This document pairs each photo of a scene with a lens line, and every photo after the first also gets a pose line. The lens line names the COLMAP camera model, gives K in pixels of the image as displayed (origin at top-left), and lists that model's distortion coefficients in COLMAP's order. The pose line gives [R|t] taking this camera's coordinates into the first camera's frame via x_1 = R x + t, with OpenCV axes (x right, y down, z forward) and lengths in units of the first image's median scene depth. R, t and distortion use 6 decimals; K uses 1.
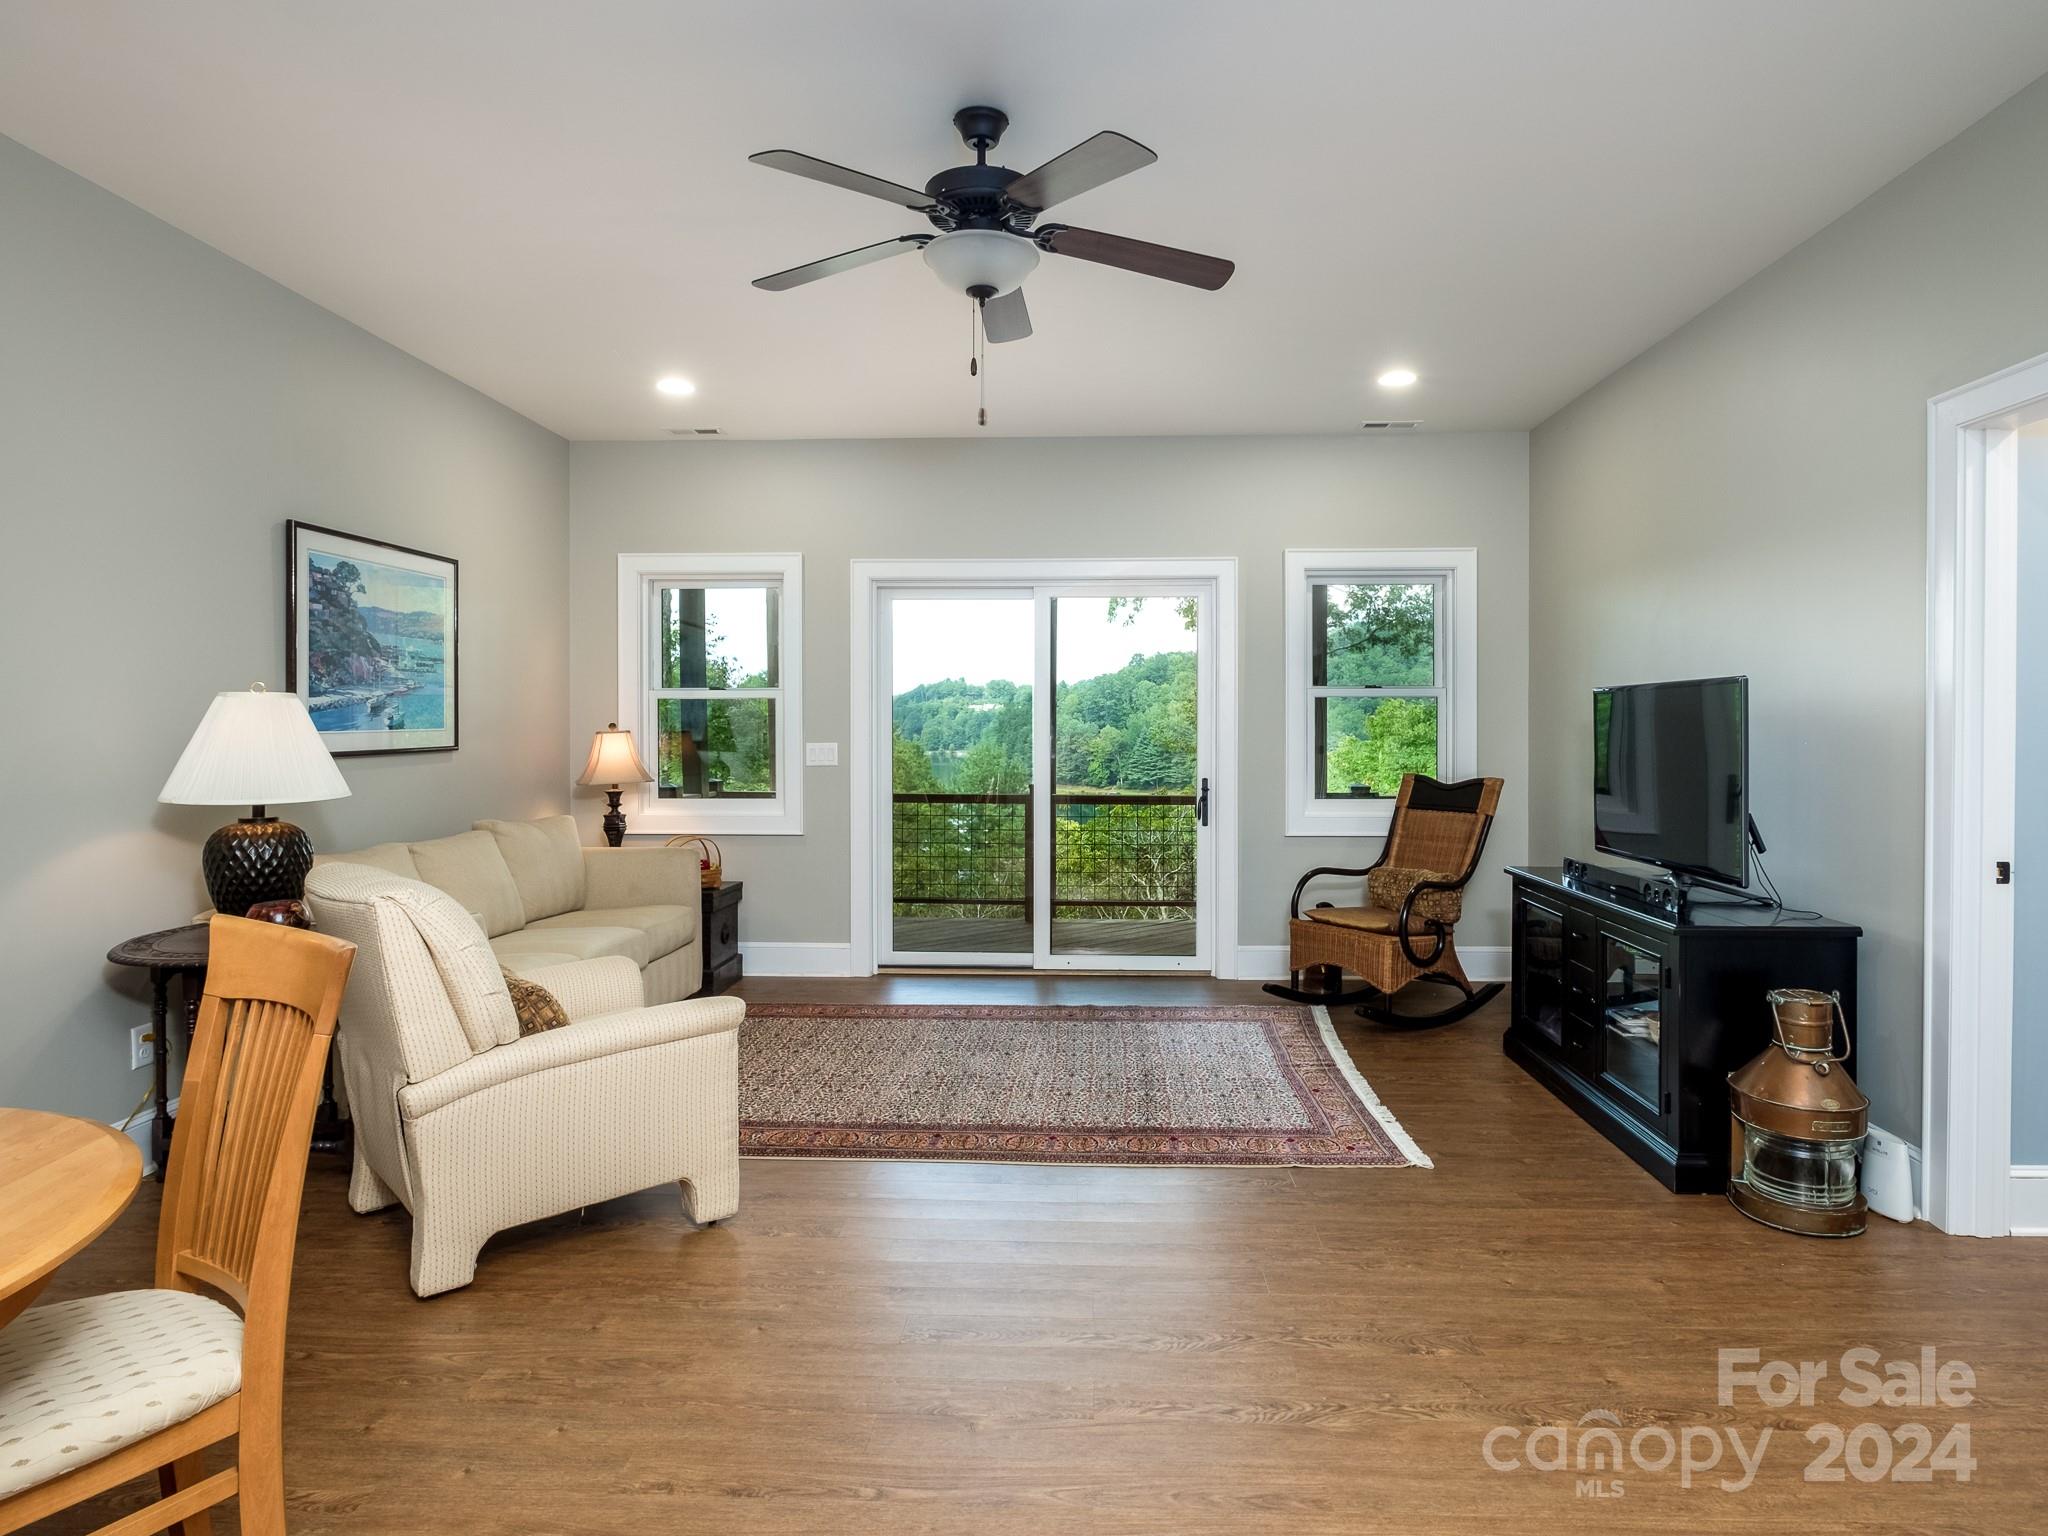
lens RADIAL K [[1085.5, 0, 1030.2], [0, 1085.5, 739.5], [0, 0, 1]] dist [0.000454, -0.000045]
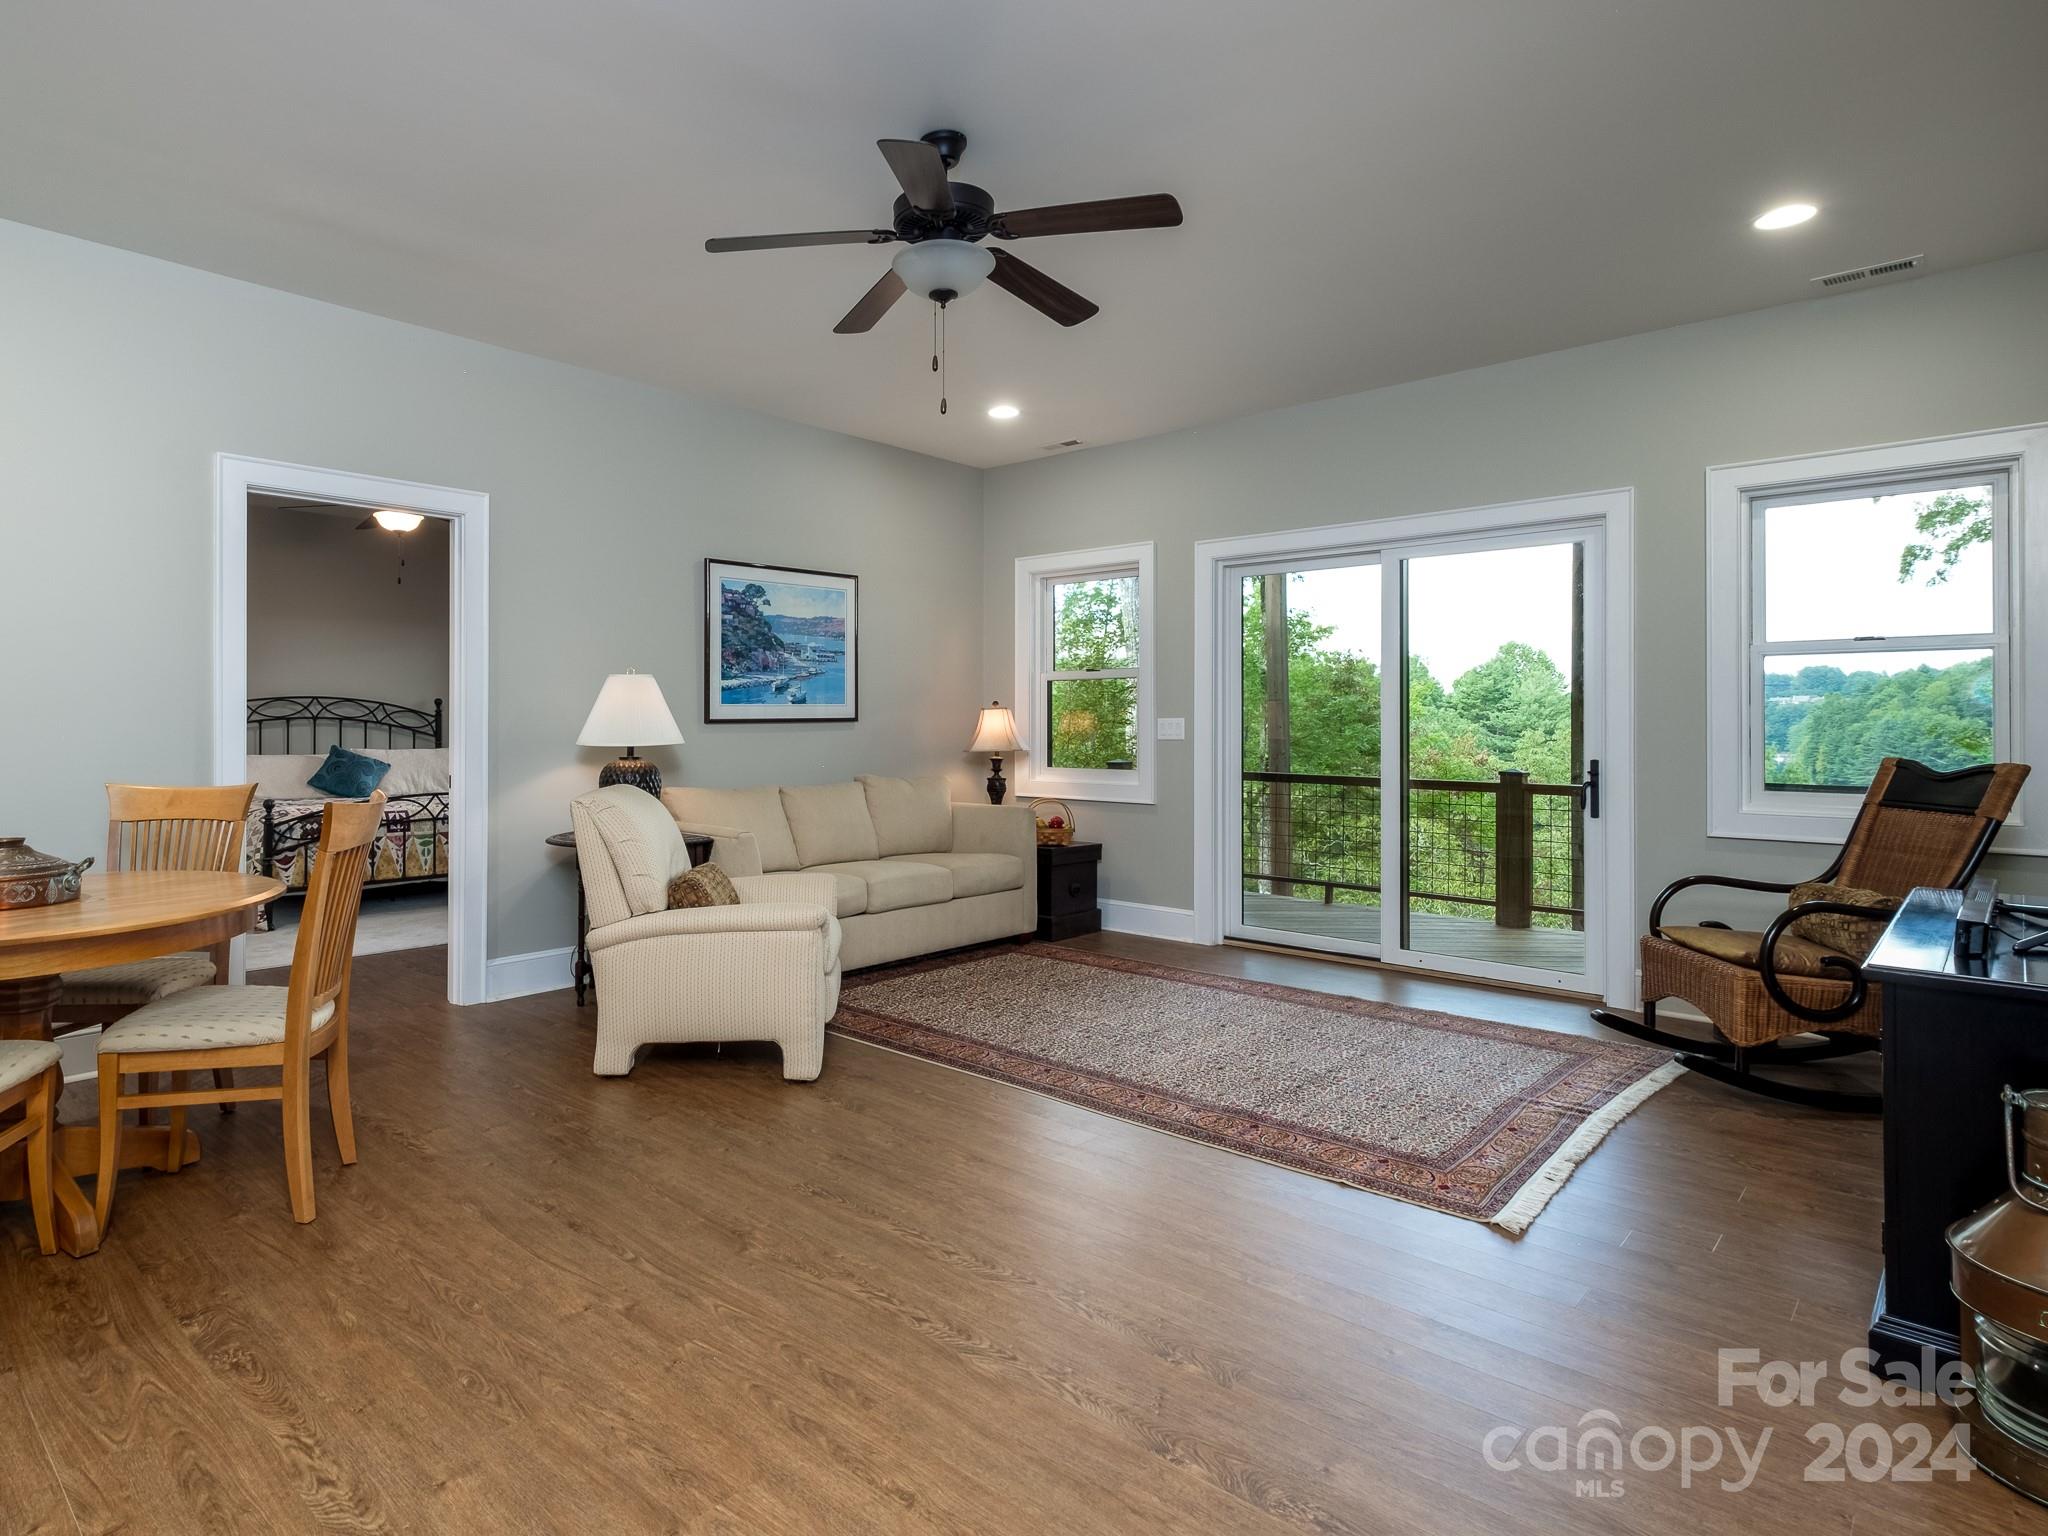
lens RADIAL K [[1075.4, 0, 1021.4], [0, 1075.4, 720.0], [0, 0, 1]] dist [0.010672, -0.000722]
pose [[0.775389, -0.004255, -0.631470, 0.454697], [-0.006688, 0.999866, -0.014949, 0.027456], [0.631449, 0.015815, 0.775256, 0.121452]]
